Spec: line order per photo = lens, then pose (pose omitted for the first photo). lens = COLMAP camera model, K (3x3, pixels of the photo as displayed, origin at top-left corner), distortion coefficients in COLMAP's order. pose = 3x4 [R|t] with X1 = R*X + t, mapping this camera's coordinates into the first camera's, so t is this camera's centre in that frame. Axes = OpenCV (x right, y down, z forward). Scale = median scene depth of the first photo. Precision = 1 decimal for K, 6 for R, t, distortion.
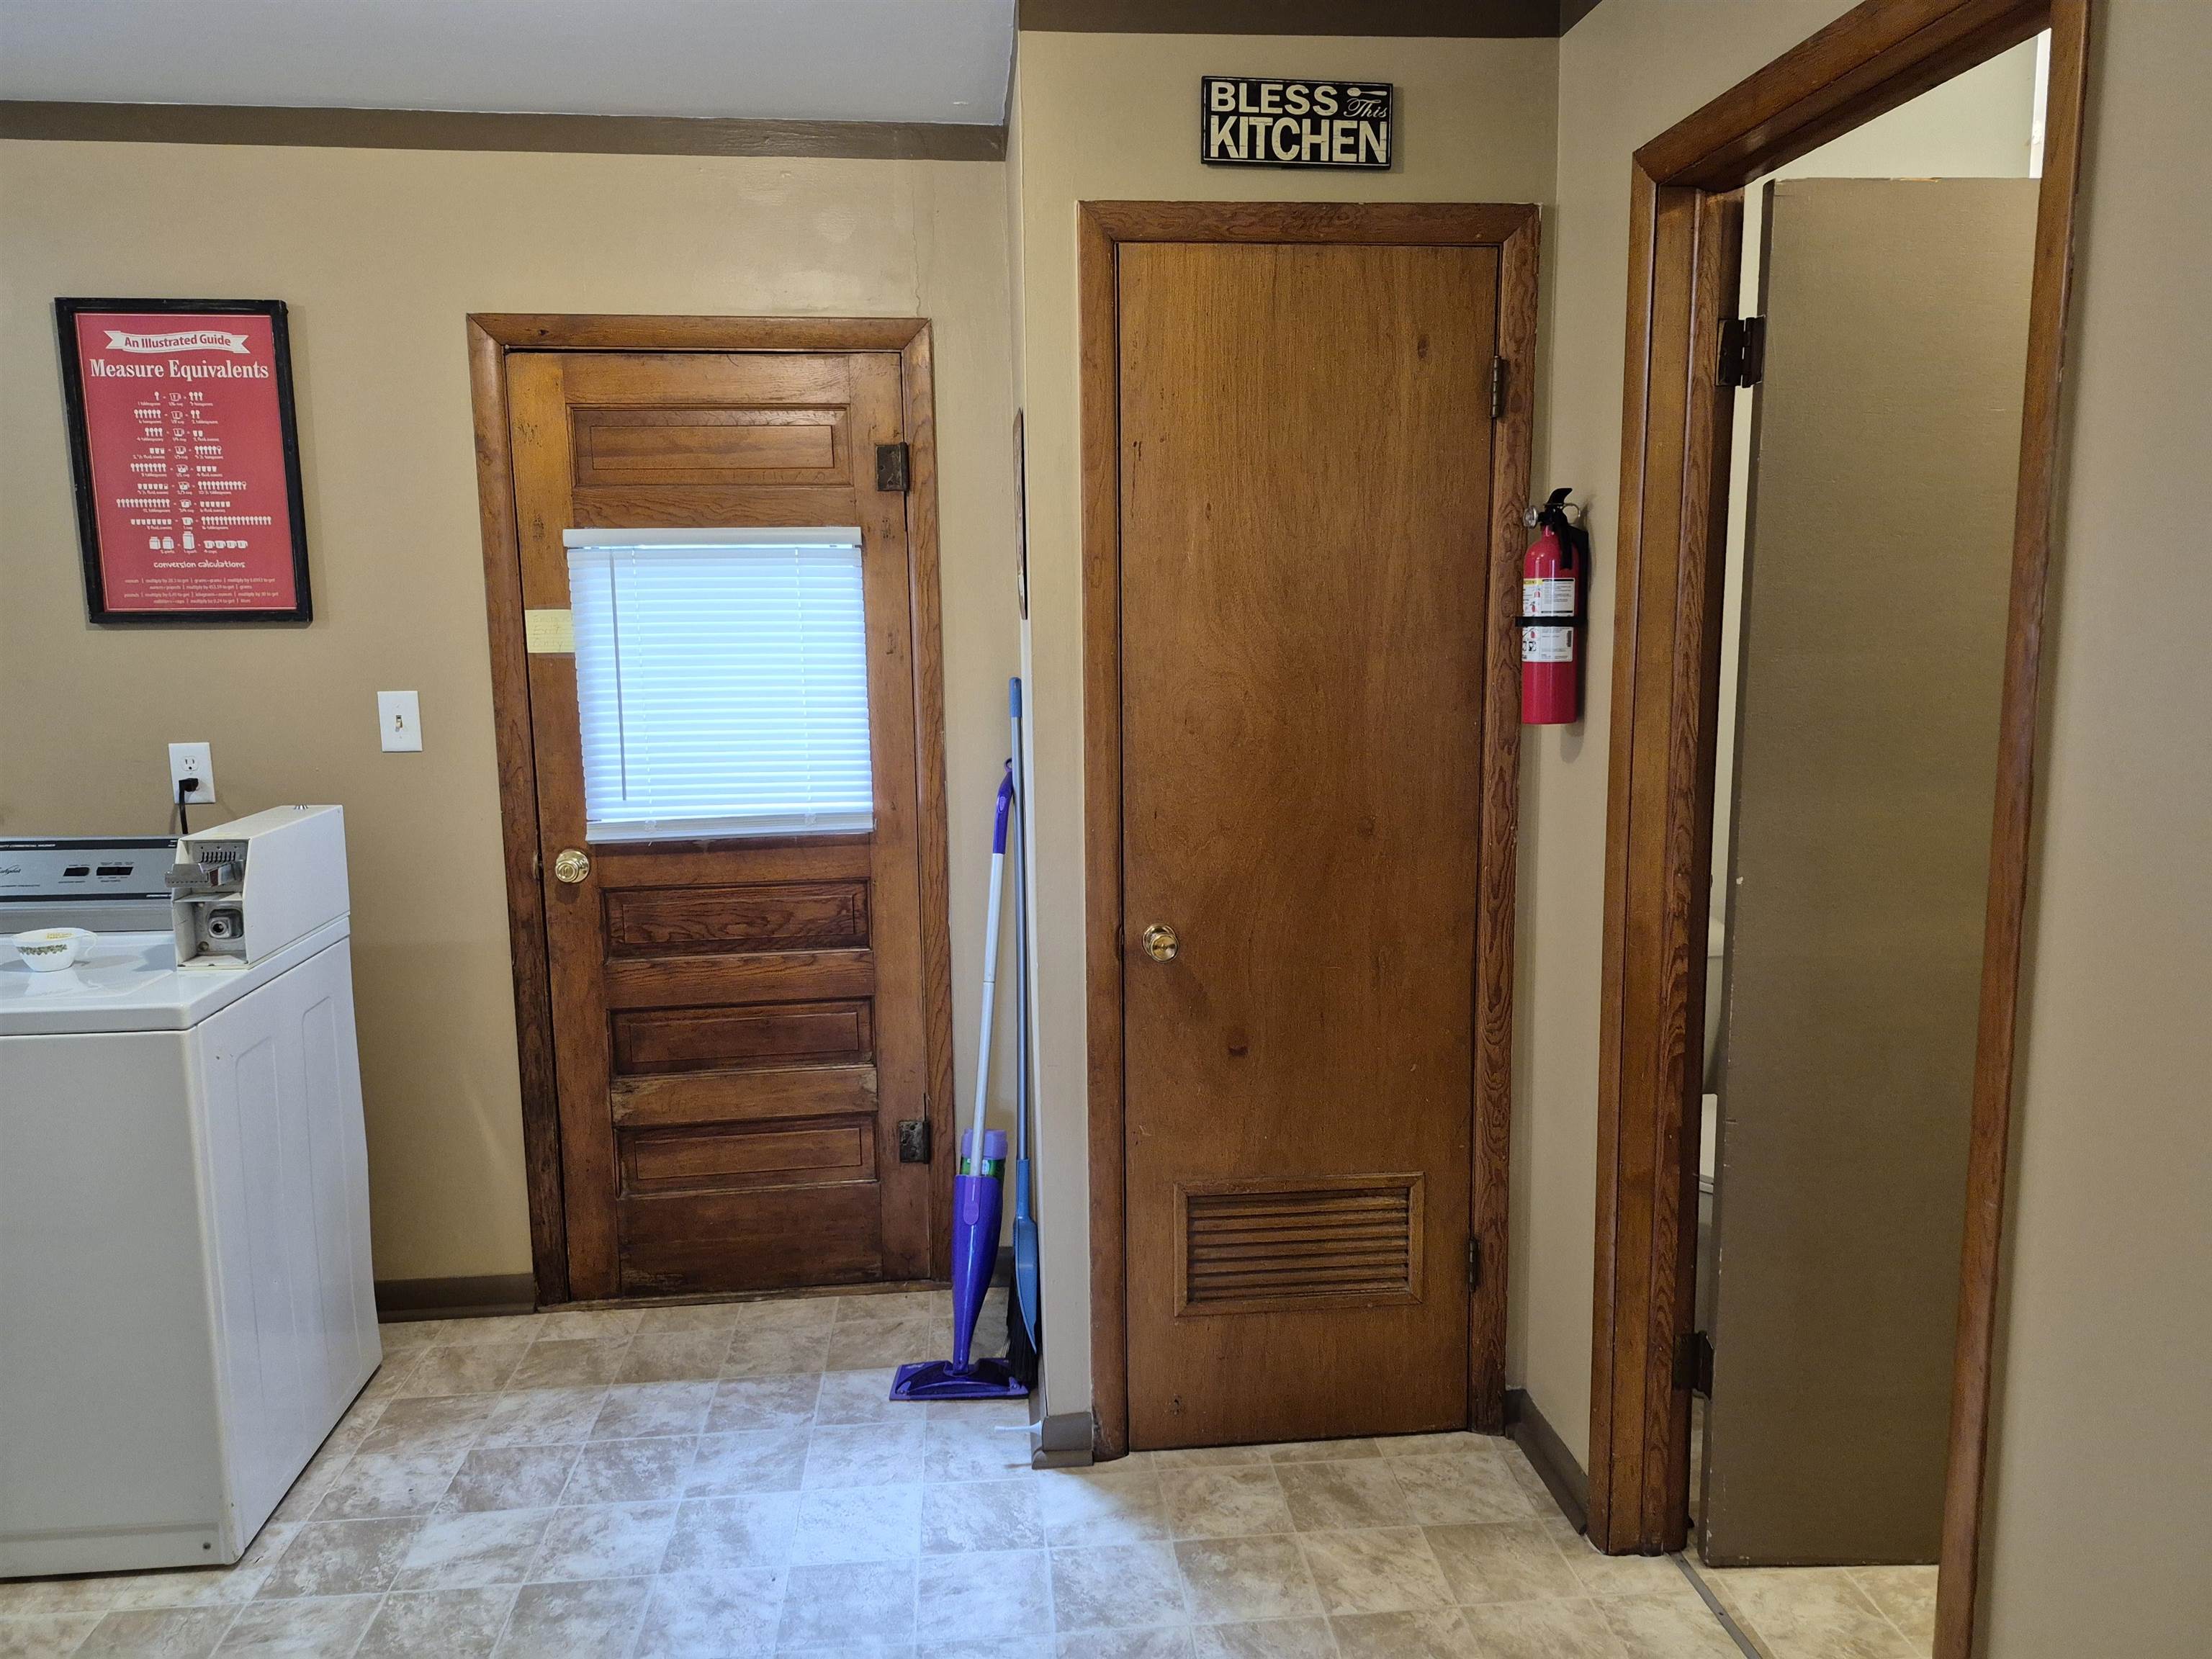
lens RADIAL K [[1537.2, 0, 1143.6], [0, 1537.2, 823.0], [0, 0, 1]] dist [0.020264, -0.019361]
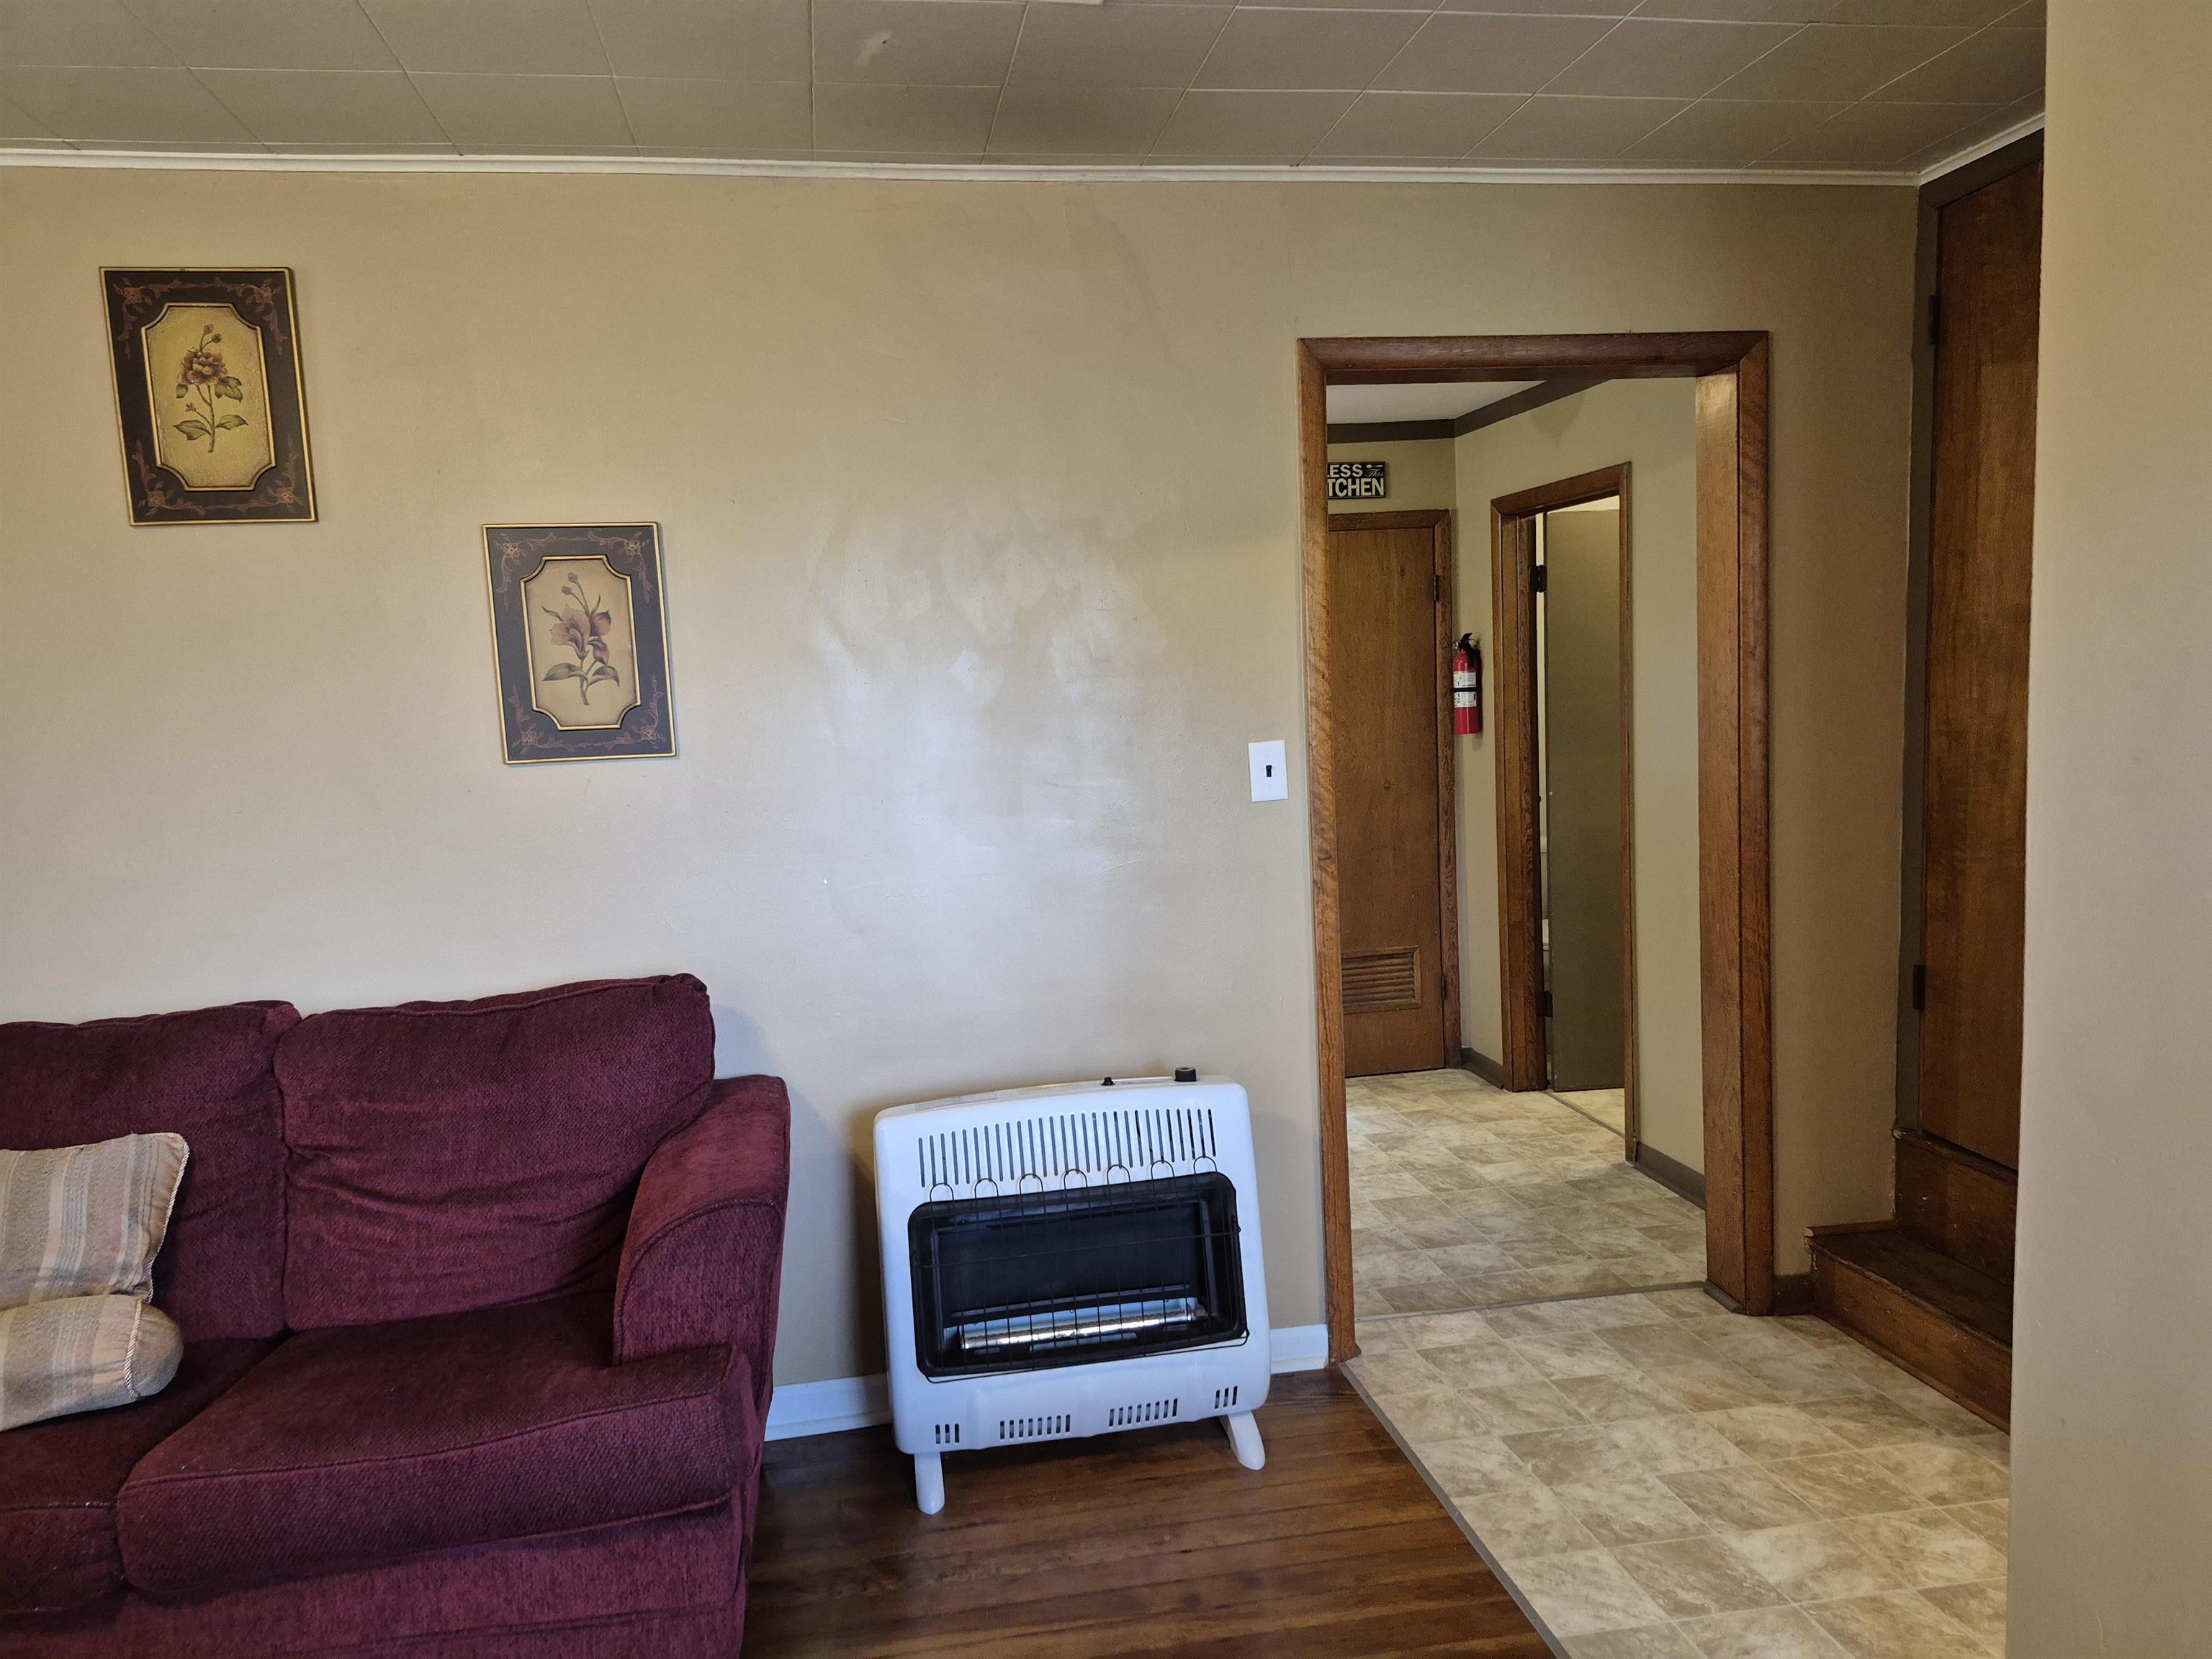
lens RADIAL K [[1537.2, 0, 1096.3], [0, 1537.2, 842.7], [0, 0, 1]] dist [0.020264, -0.019361]
pose [[0.997099, -0.047630, 0.059376, -0.435602], [0.049653, 0.998219, -0.033079, 0.146970], [-0.057695, 0.035931, 0.997687, -1.261803]]
